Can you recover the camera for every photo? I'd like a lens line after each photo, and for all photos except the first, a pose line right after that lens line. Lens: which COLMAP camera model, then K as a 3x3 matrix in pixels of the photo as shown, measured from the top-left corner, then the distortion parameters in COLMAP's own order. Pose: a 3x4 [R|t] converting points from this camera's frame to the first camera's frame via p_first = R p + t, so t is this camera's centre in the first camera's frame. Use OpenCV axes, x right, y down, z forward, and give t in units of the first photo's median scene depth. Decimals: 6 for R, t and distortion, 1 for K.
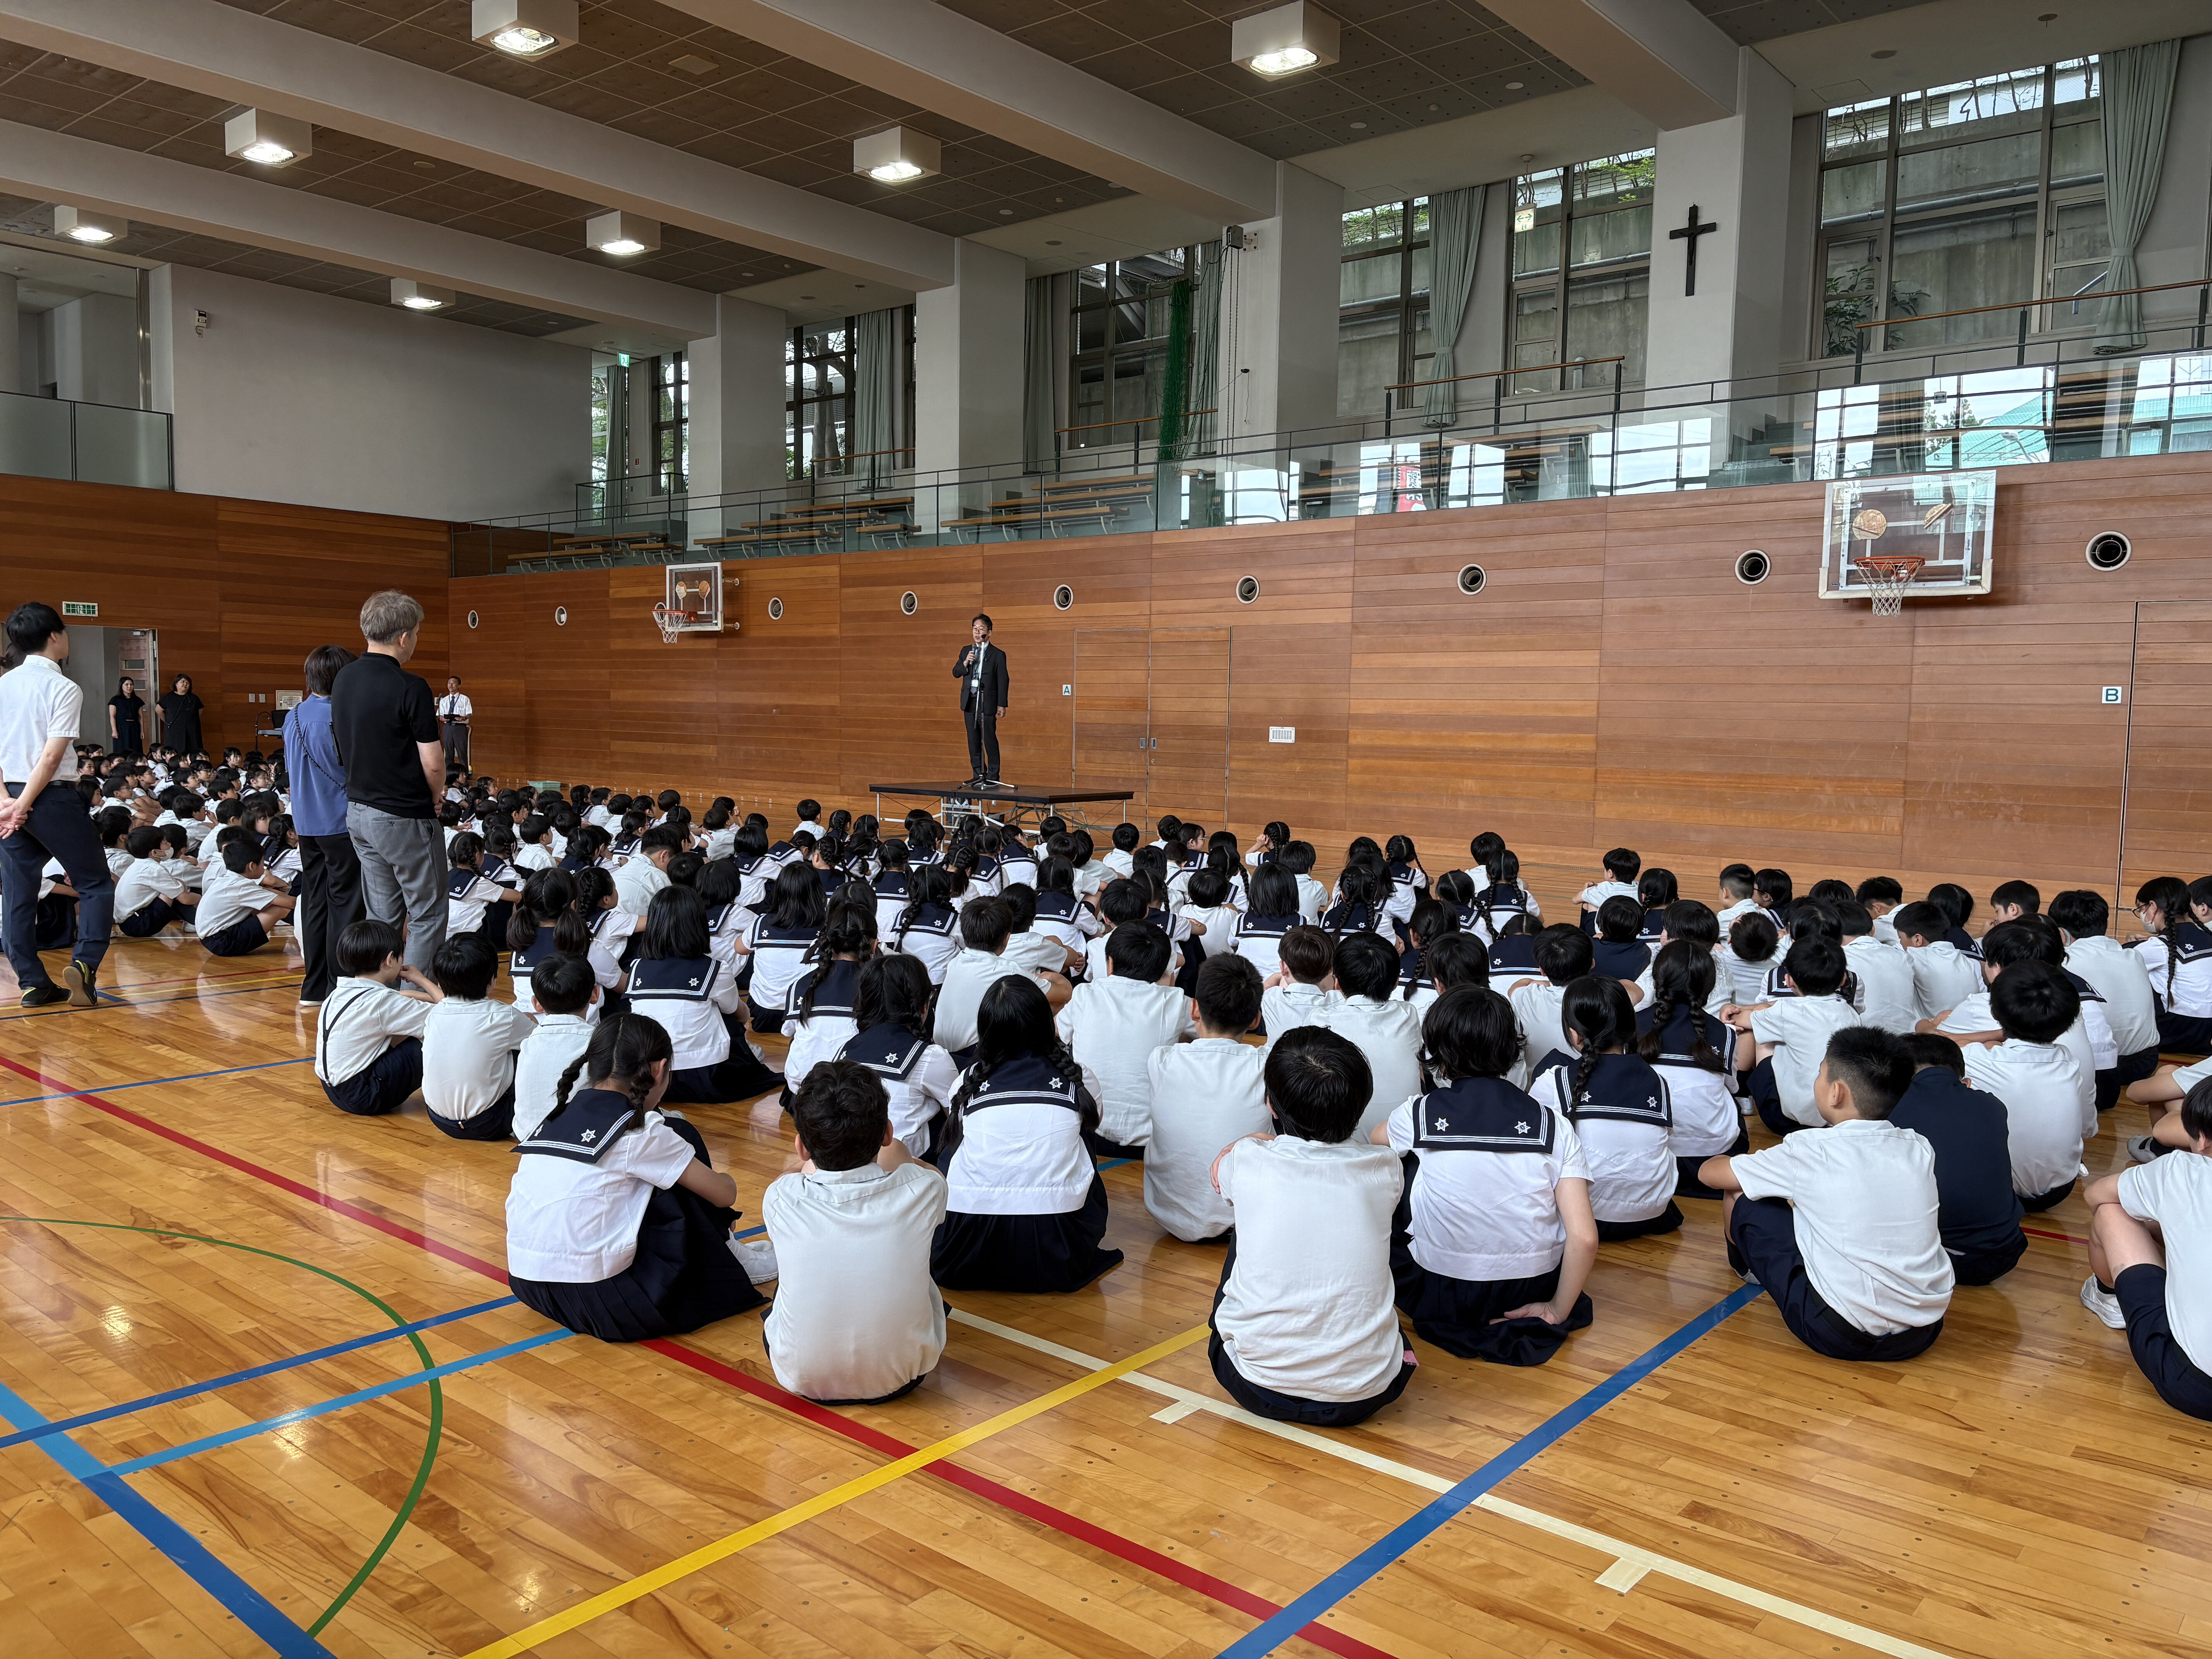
lens RADIAL K [[1693.2, 0, 1112.7], [0, 1693.2, 845.6], [0, 0, 1]] dist [0.036730, 0.000278]
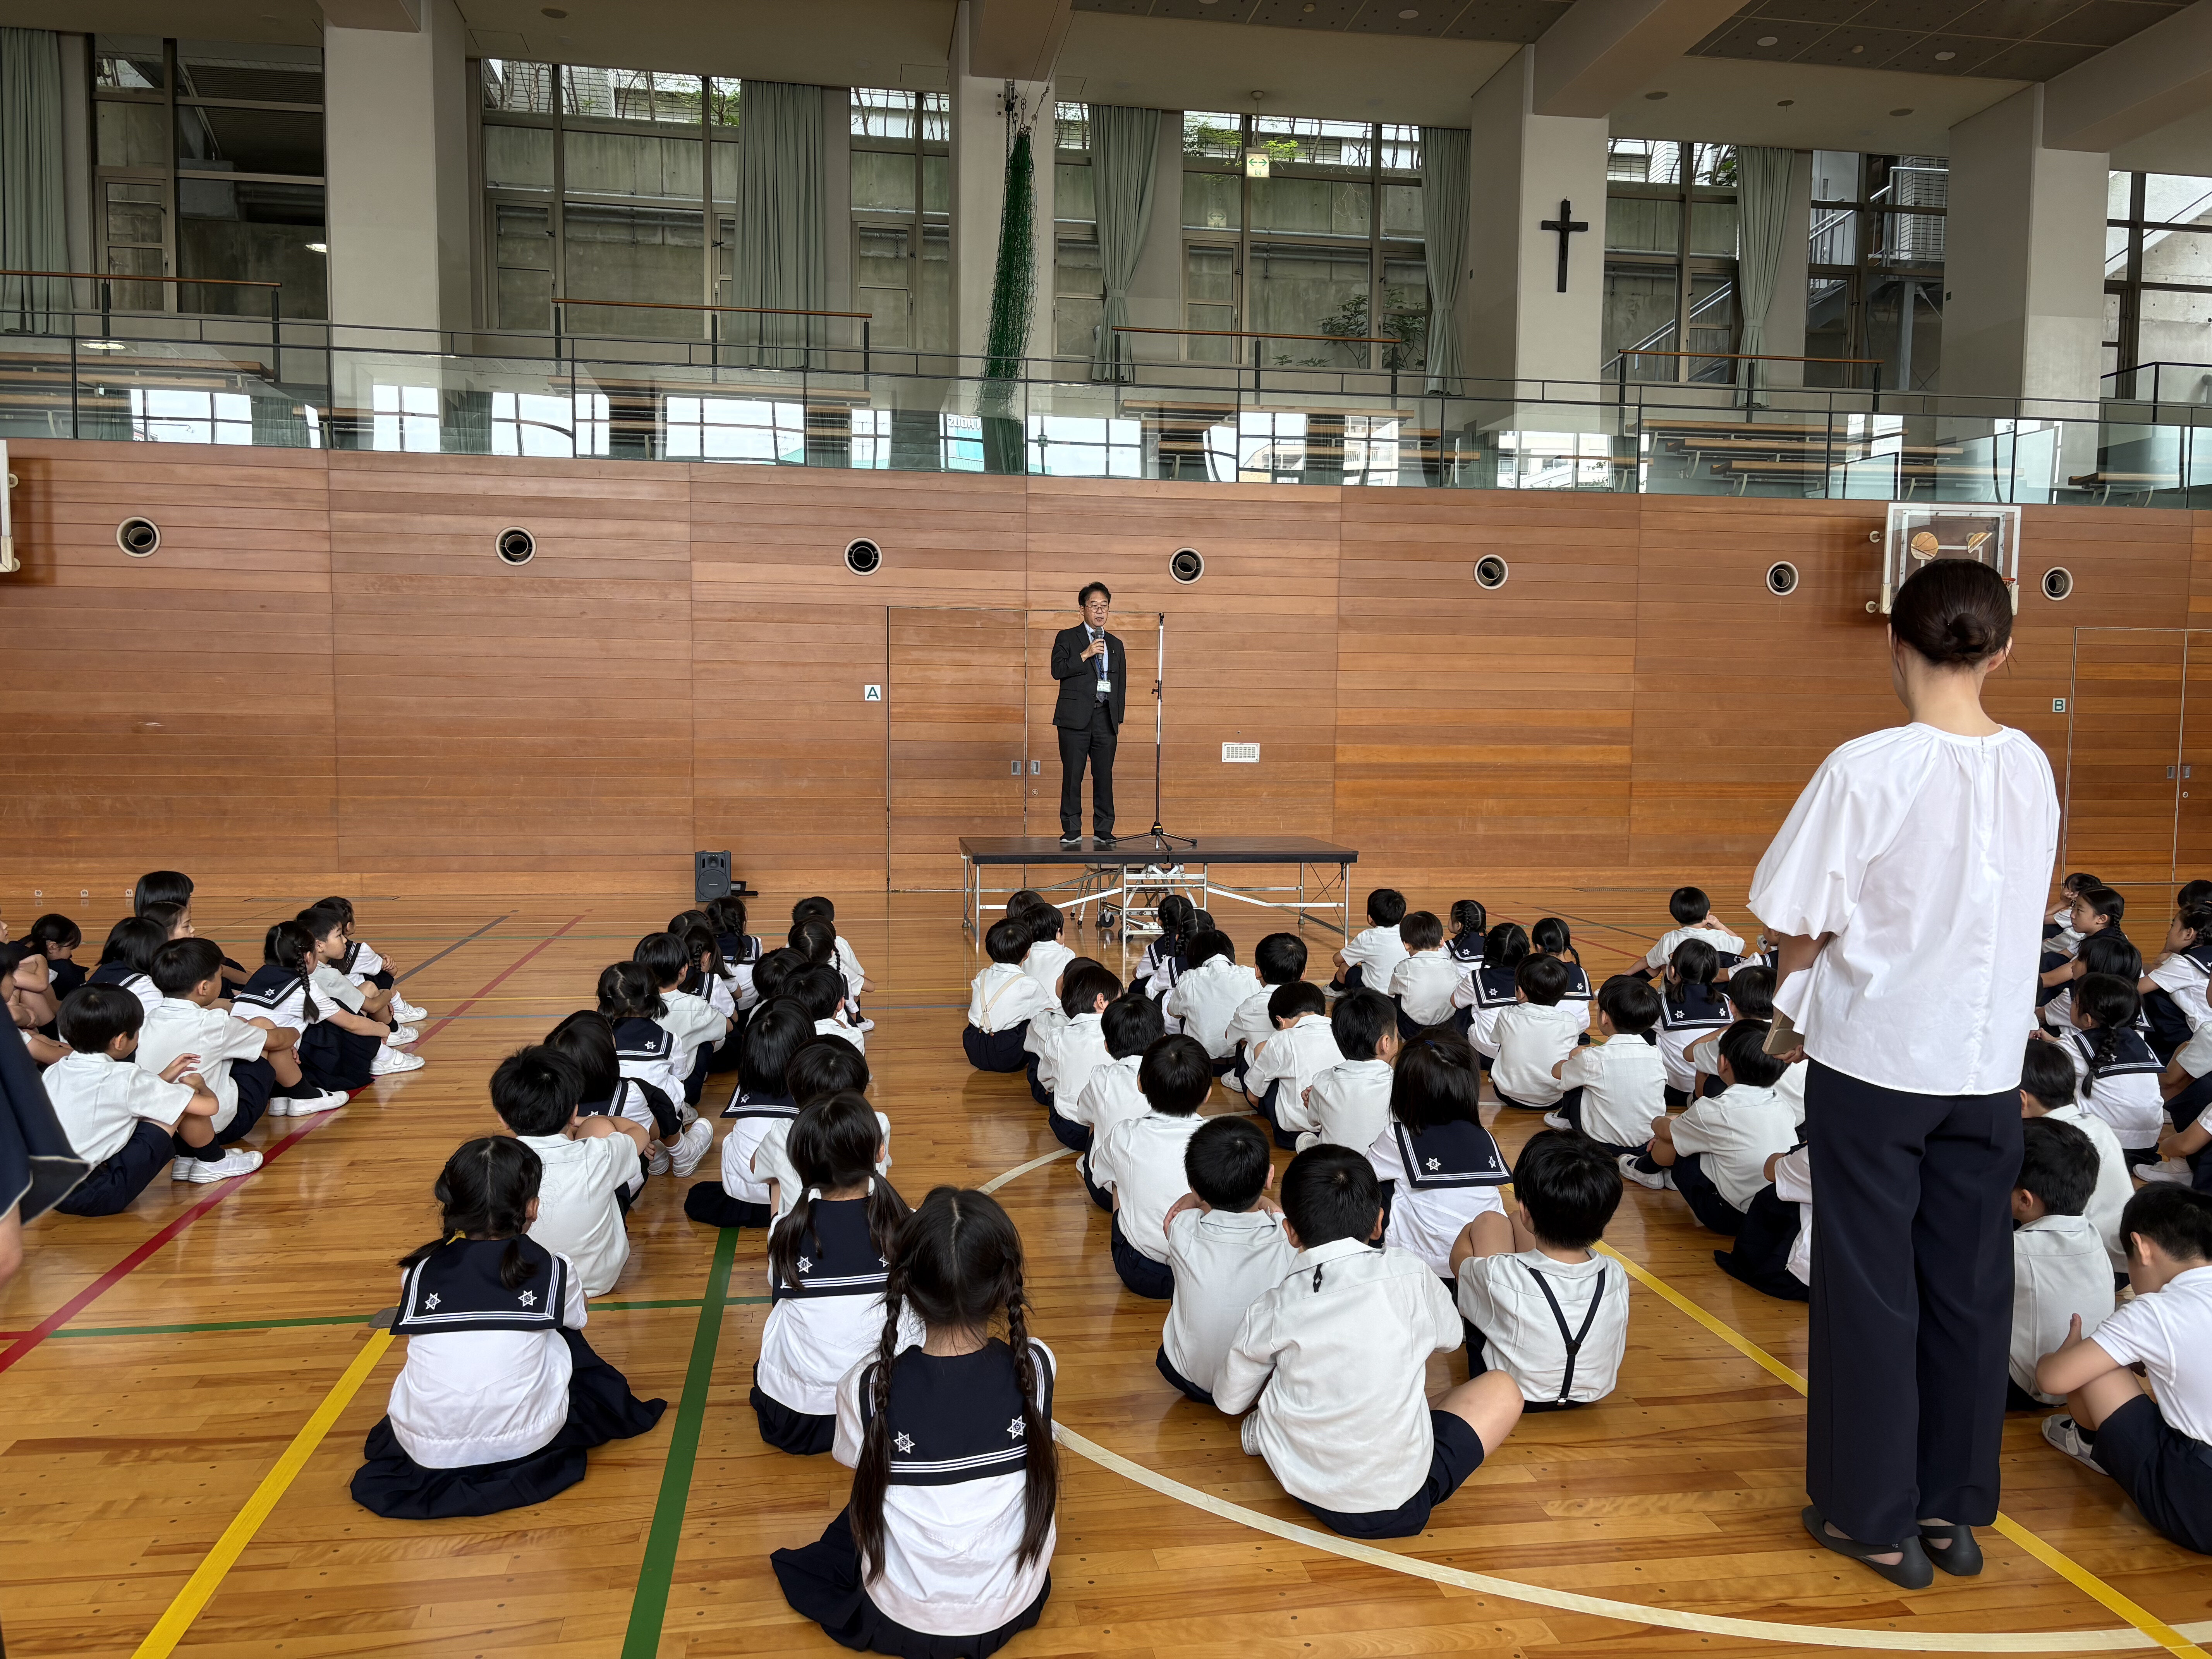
lens RADIAL K [[1693.2, 0, 1108.8], [0, 1693.2, 807.1], [0, 0, 1]] dist [0.036730, 0.000278]
pose [[0.650937, -0.053243, 0.757262, -0.562071], [0.060981, 0.997981, 0.017750, -0.060008], [-0.756679, 0.034624, 0.652870, 0.552321]]
